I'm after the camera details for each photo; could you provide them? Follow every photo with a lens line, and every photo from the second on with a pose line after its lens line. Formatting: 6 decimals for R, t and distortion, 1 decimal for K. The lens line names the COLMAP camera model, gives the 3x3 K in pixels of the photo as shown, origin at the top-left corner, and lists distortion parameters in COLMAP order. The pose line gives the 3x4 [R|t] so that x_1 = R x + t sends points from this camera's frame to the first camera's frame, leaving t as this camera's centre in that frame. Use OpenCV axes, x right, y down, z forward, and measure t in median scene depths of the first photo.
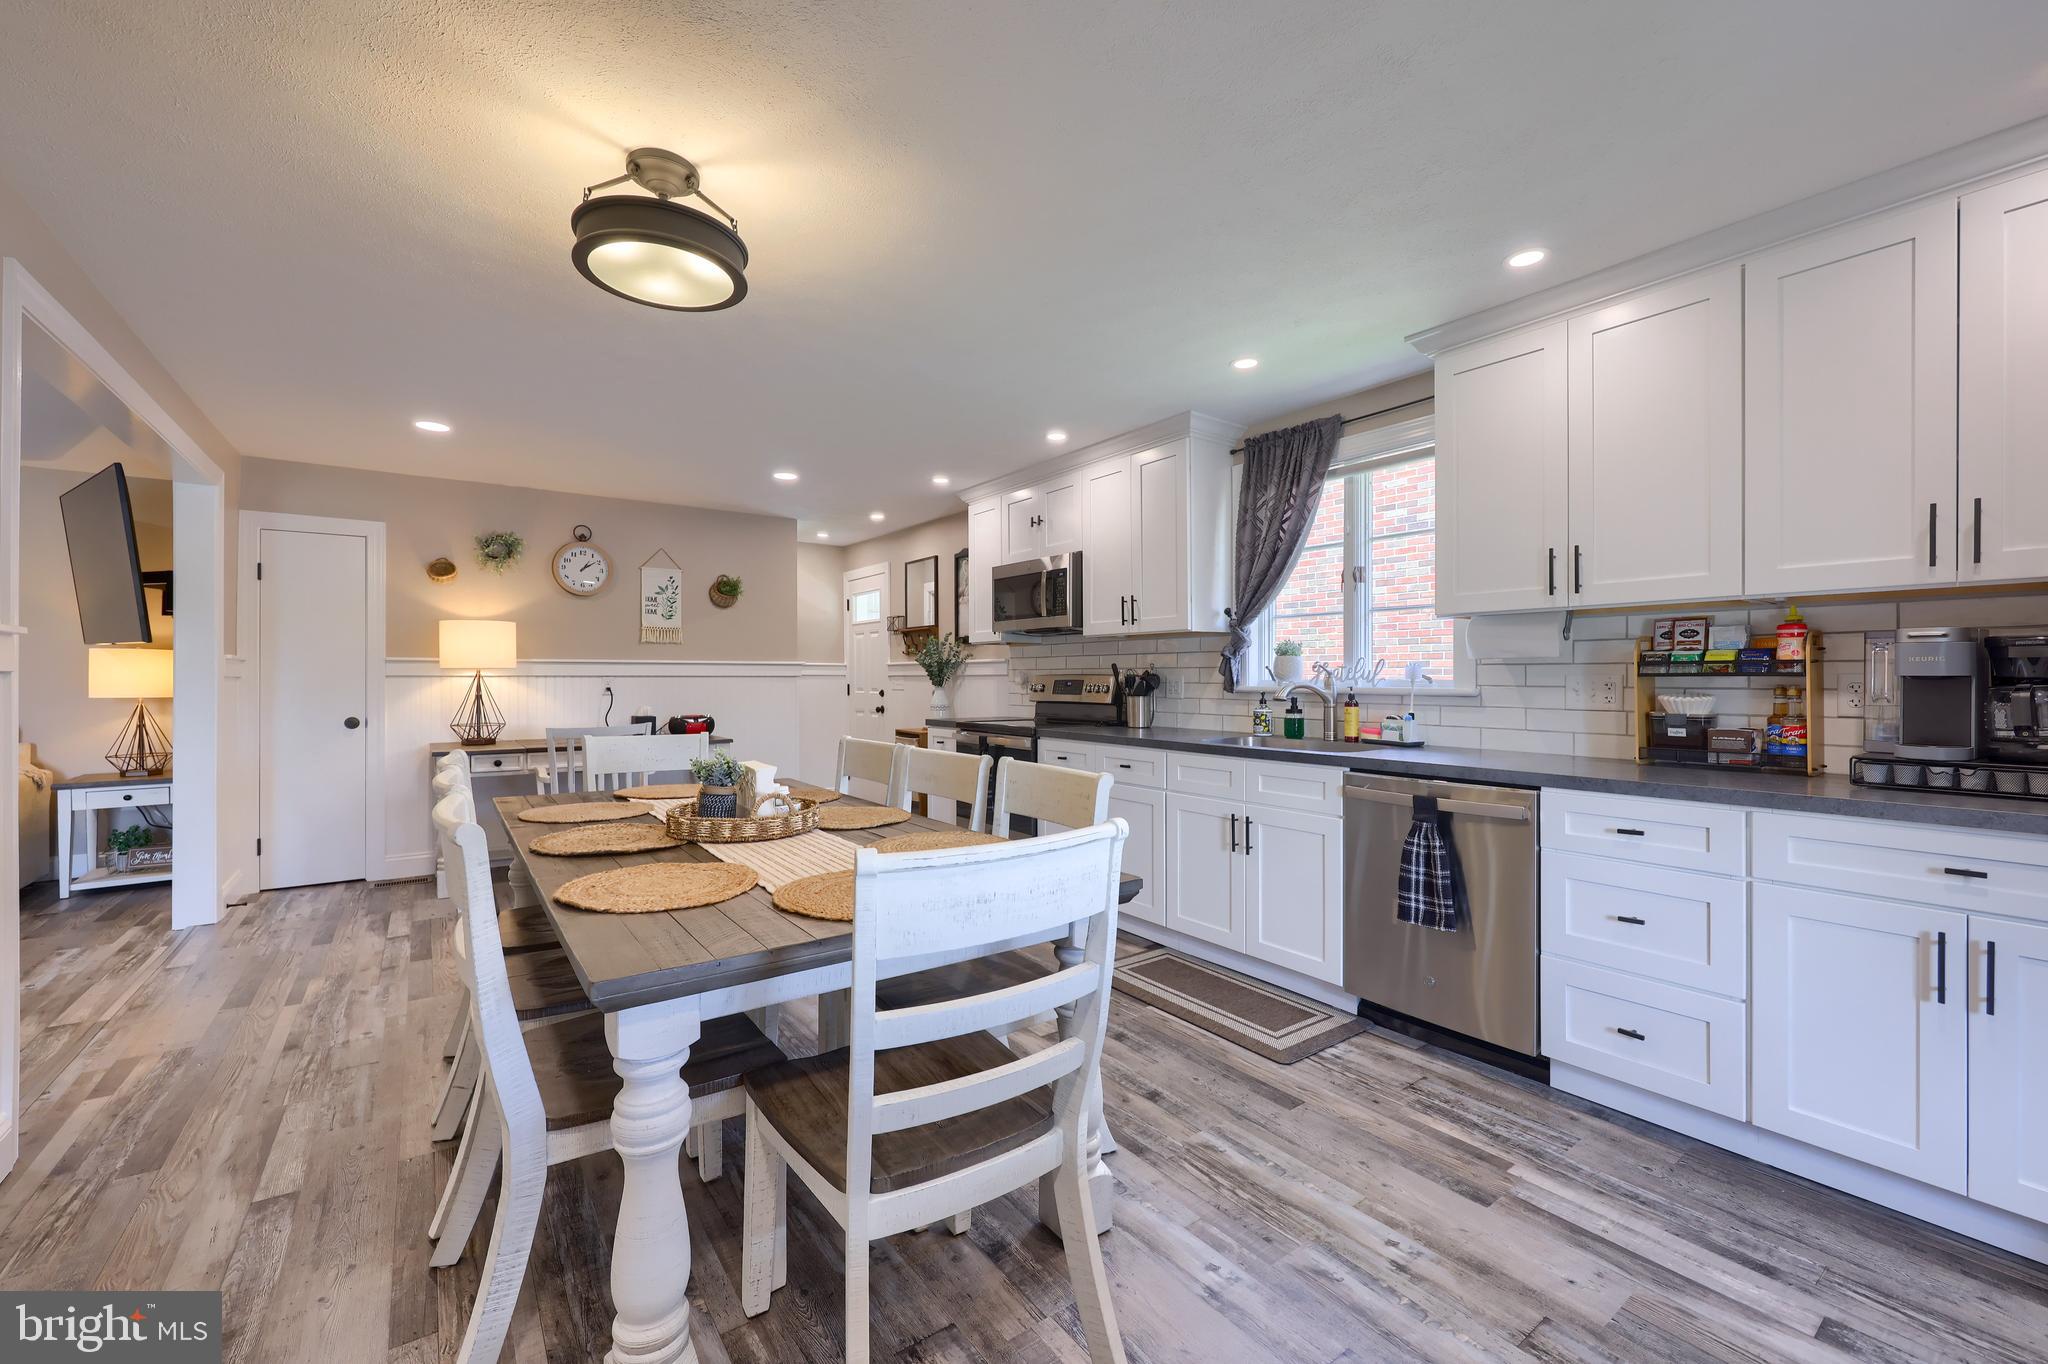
lens RADIAL K [[830.4, 0, 1010.5], [0, 830.4, 686.4], [0, 0, 1]] dist [0.001161, -0.000774]
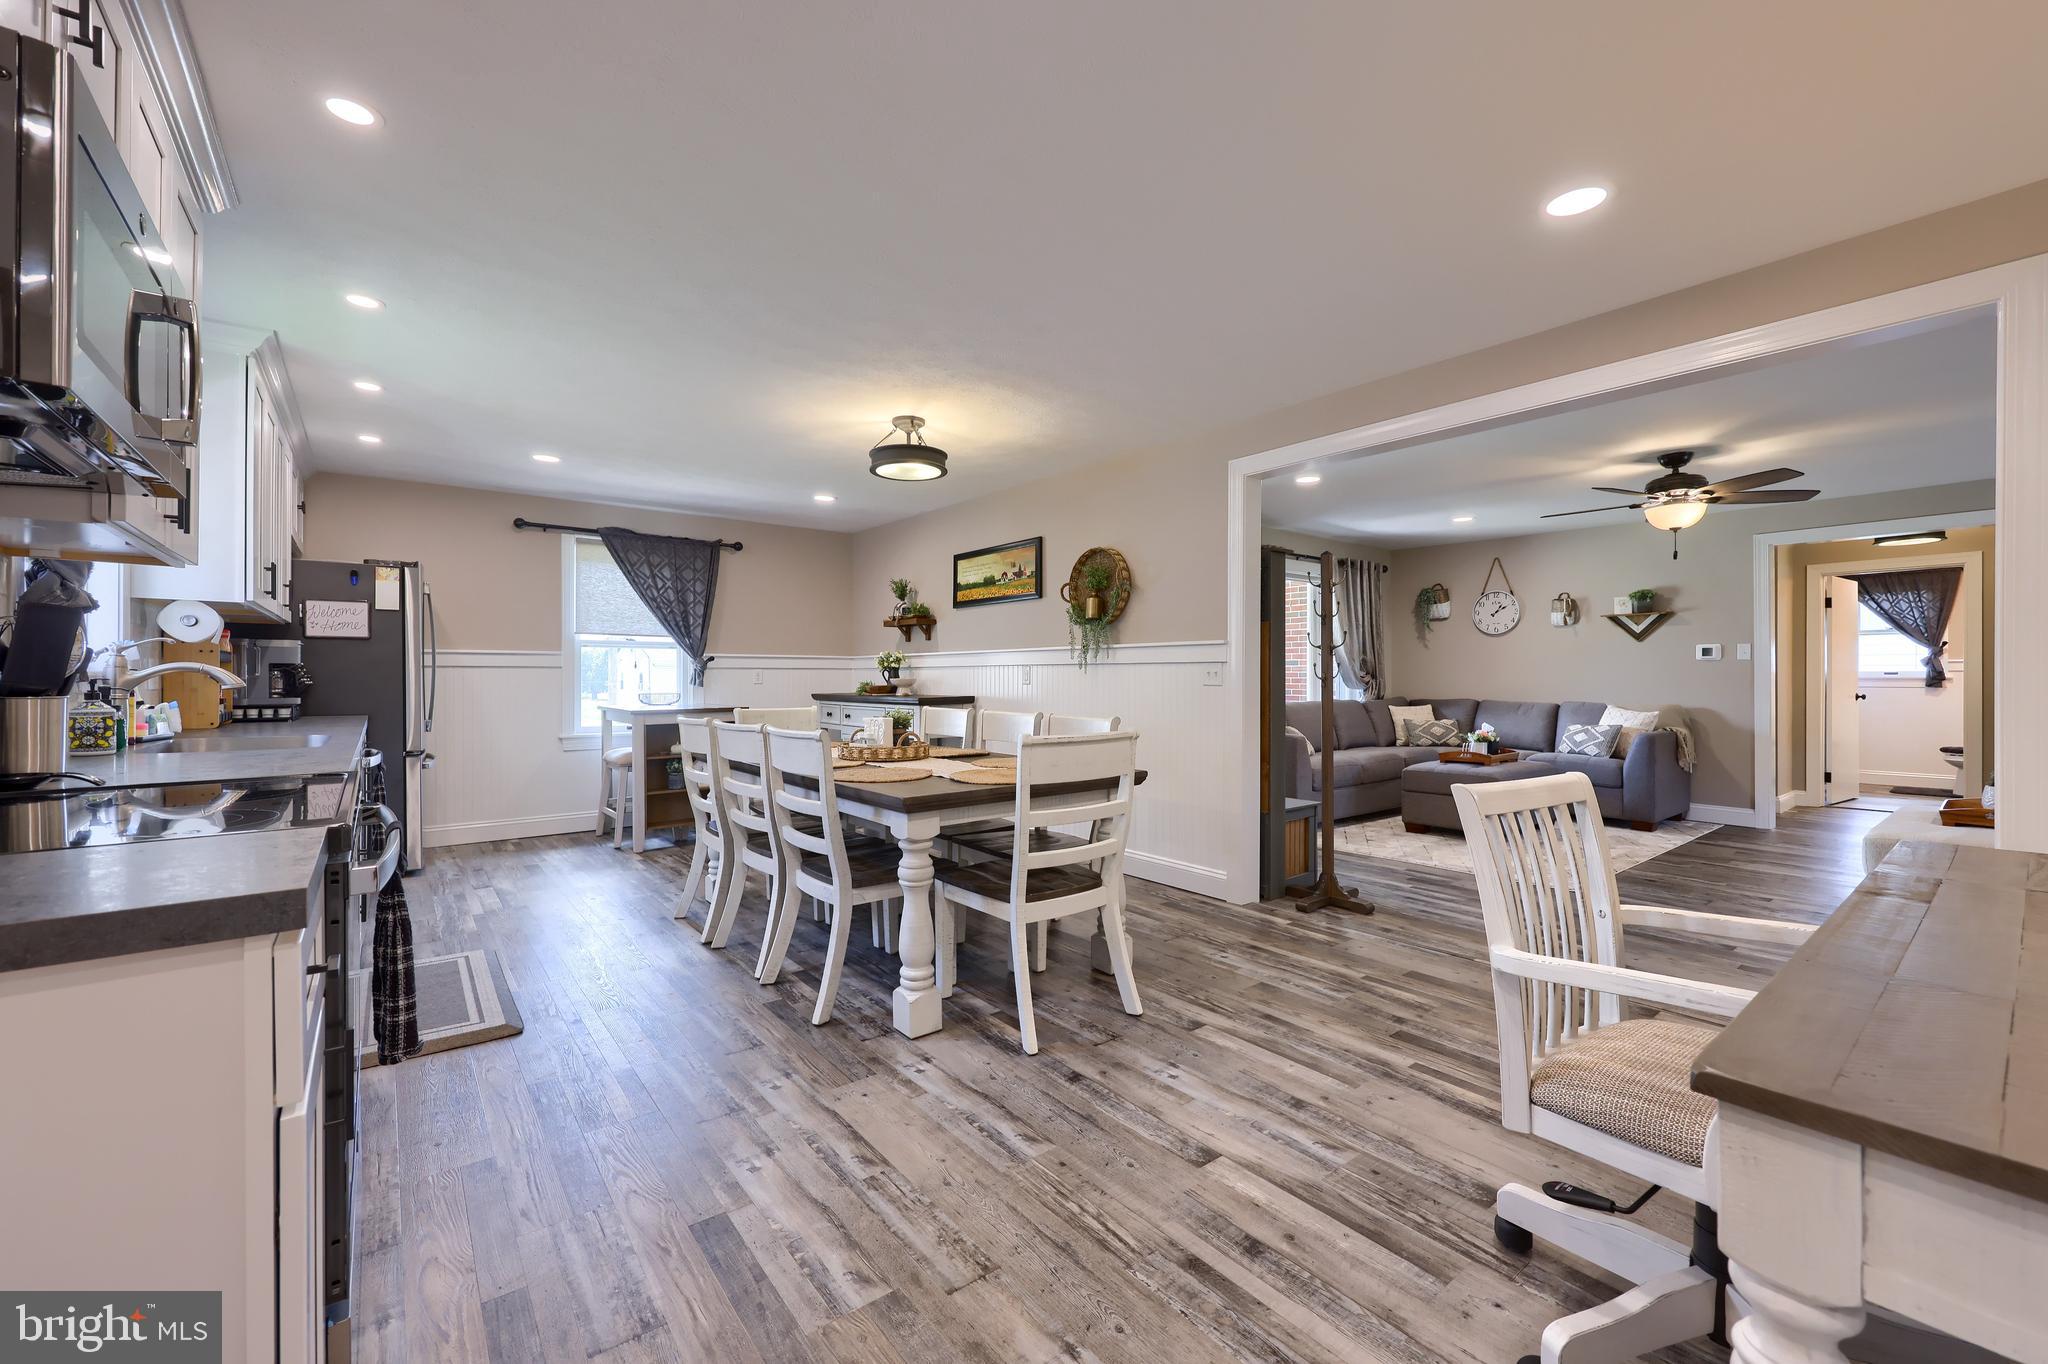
lens RADIAL K [[830.4, 0, 1015.7], [0, 830.4, 684.2], [0, 0, 1]] dist [0.001161, -0.000774]
pose [[-0.999506, -0.001020, -0.031418, -0.325491], [-0.001606, 0.999825, 0.018630, -0.001374], [0.031393, 0.018671, -0.999333, 1.656424]]
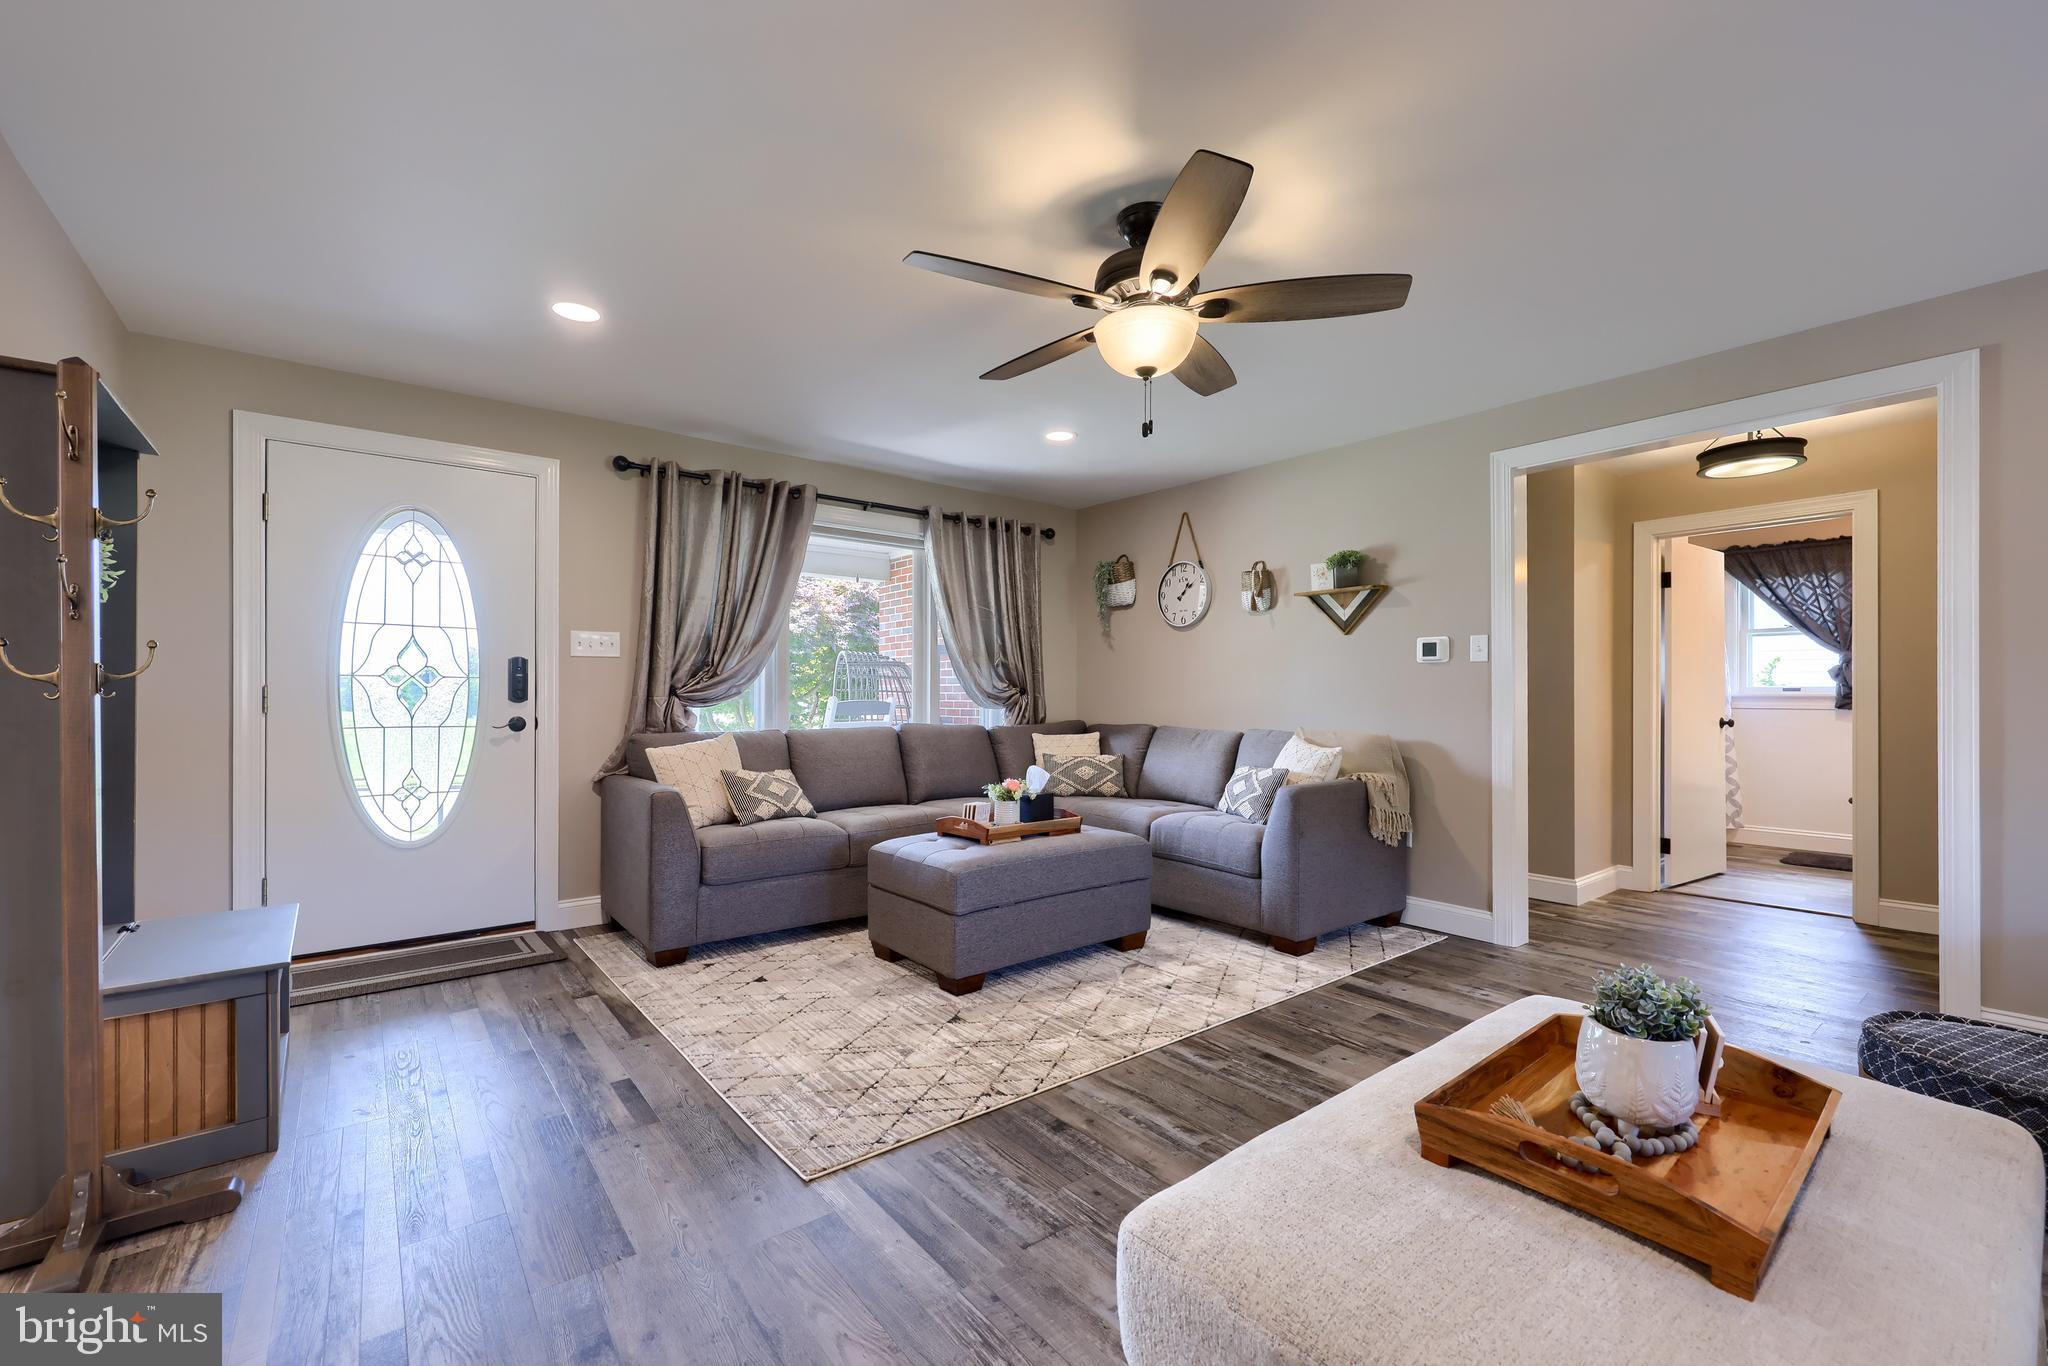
lens RADIAL K [[853.3, 0, 1035.0], [0, 853.3, 696.2], [0, 0, 1]] dist [-0.003347, 0.000049]
pose [[-0.999024, -0.004812, -0.043903, -1.260686], [-0.005193, 0.999950, 0.008549, 0.014145], [0.043860, 0.008768, -0.998999, 1.036918]]
